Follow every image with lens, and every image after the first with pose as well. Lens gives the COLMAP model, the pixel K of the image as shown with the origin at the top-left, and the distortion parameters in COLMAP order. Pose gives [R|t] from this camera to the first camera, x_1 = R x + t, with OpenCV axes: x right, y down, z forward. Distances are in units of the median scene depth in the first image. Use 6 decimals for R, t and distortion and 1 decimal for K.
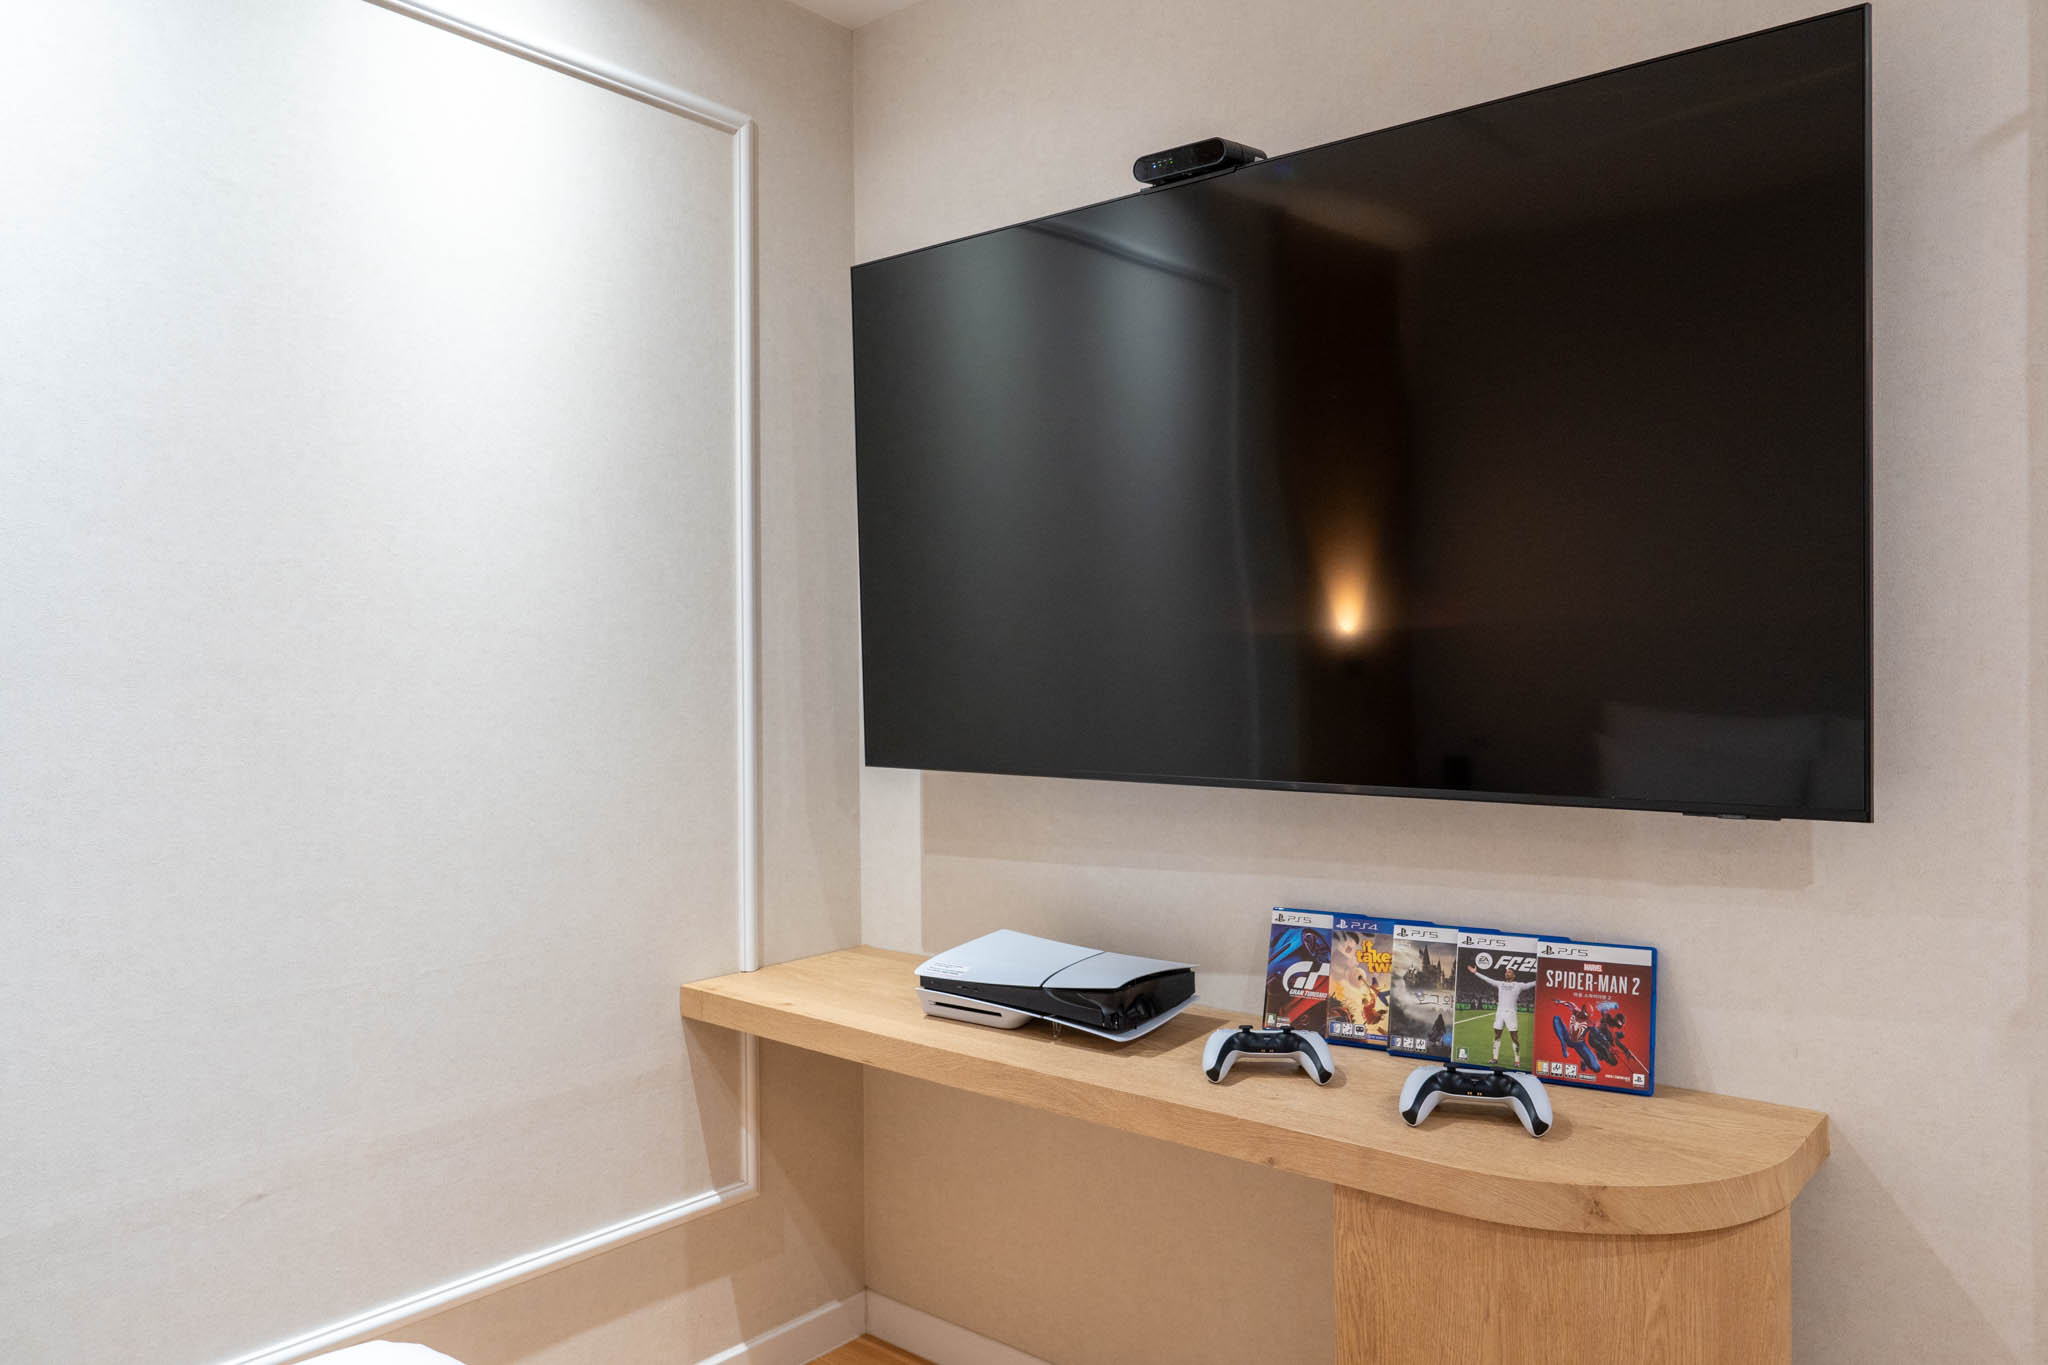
lens RADIAL K [[1400.6, 0, 1024.0], [0, 1400.6, 682.5], [0, 0, 1]] dist [0.002884, 0.001483]
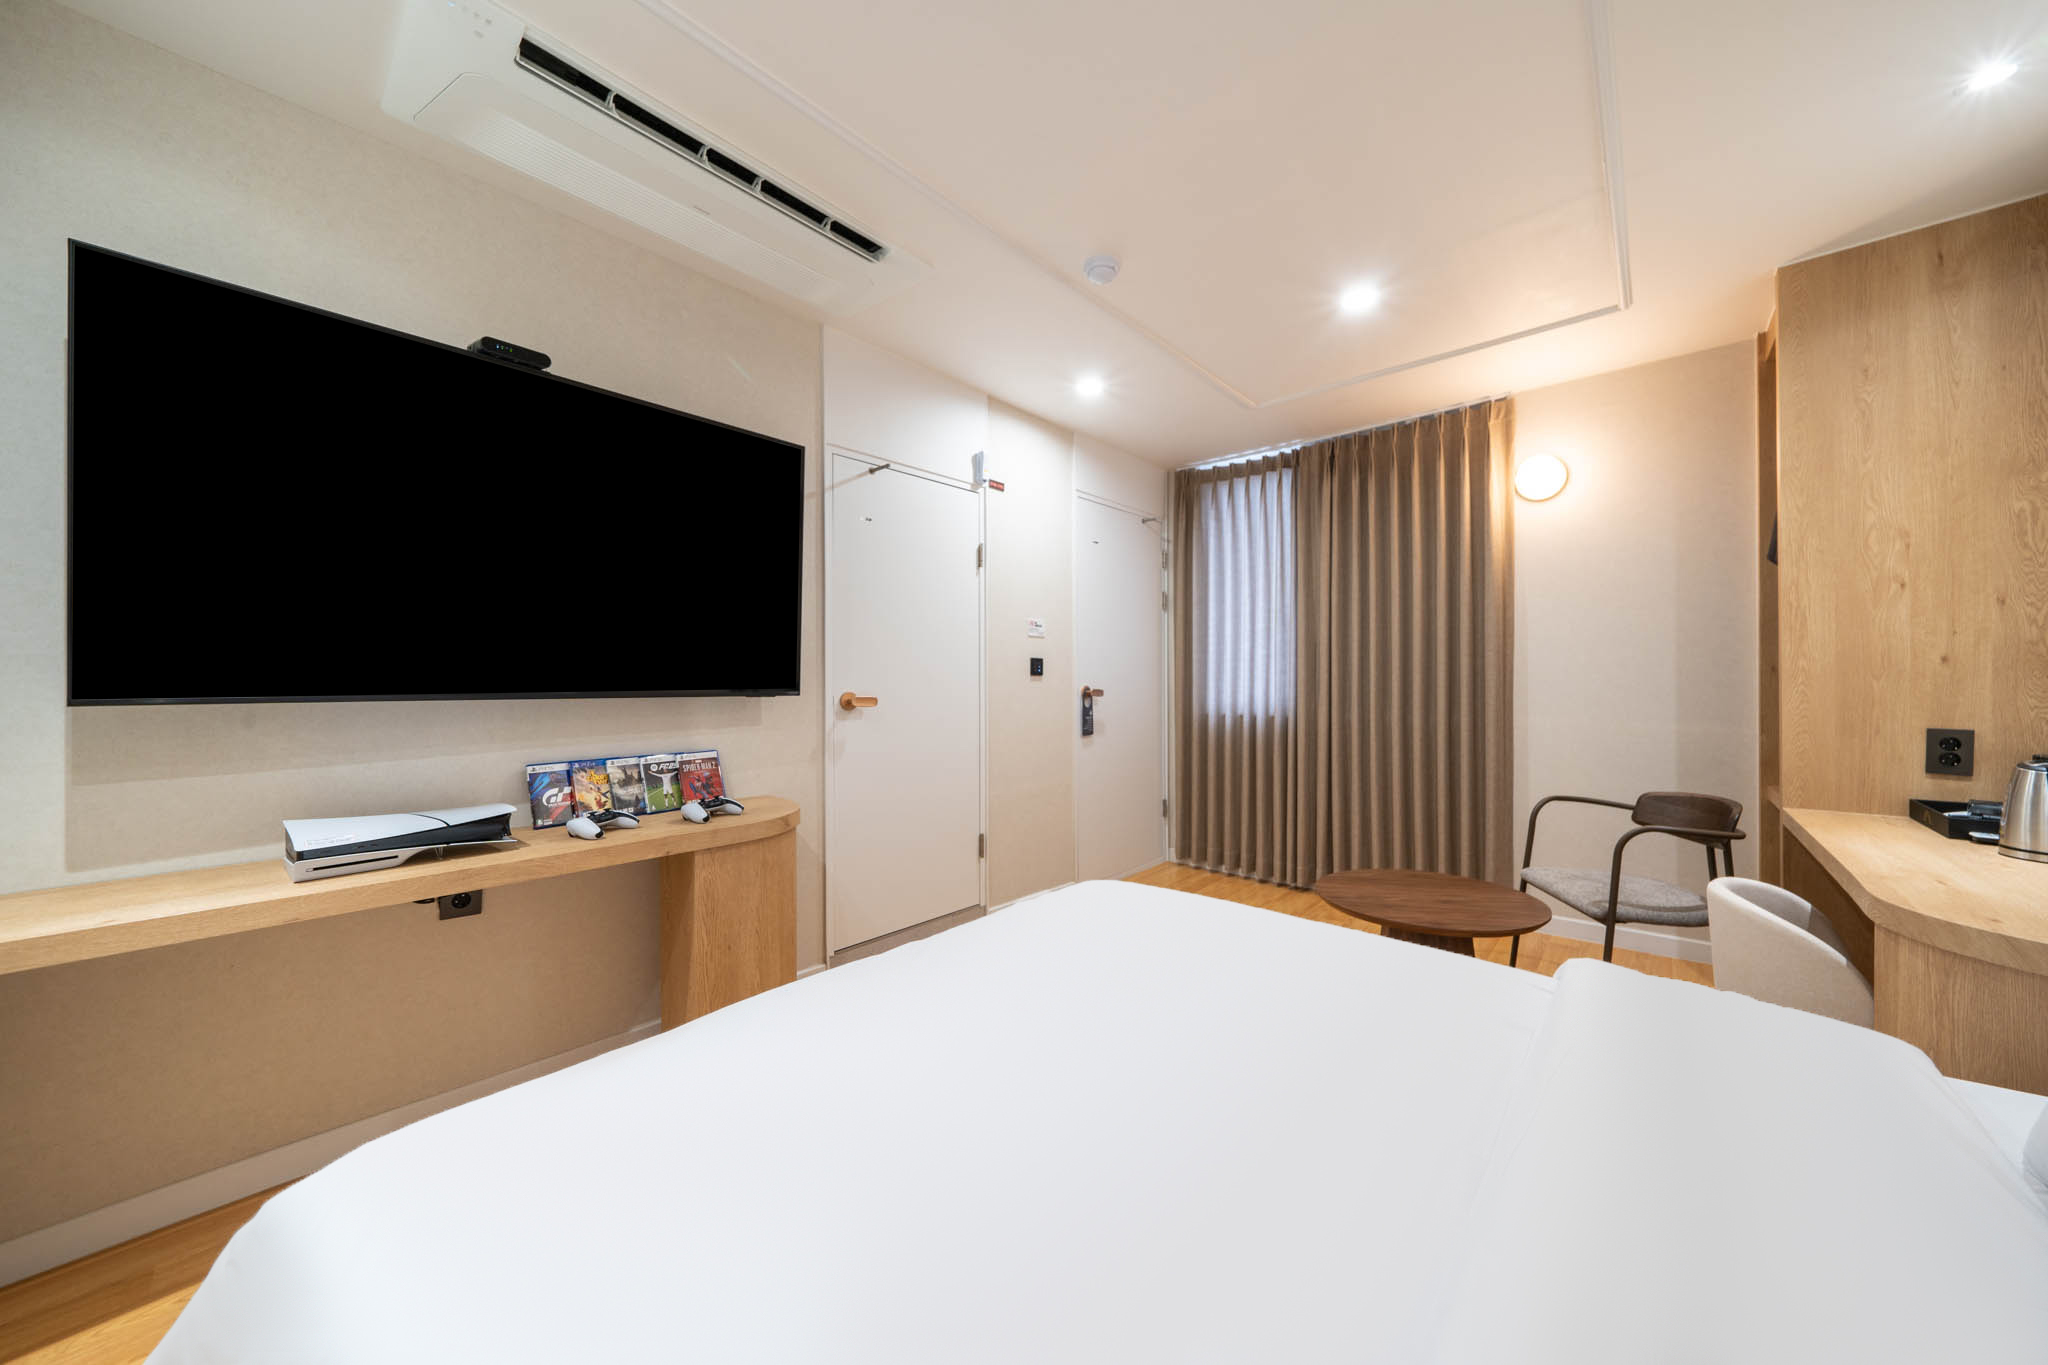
lens RADIAL K [[678.4, 0, 1024.0], [0, 678.4, 682.5], [0, 0, 1]] dist [-0.000056, 0.000046]
pose [[0.041801, 0.009108, 0.999084, -0.764409], [0.012072, 0.999881, -0.009620, 0.072122], [-0.999053, 0.012463, 0.041686, 0.321430]]
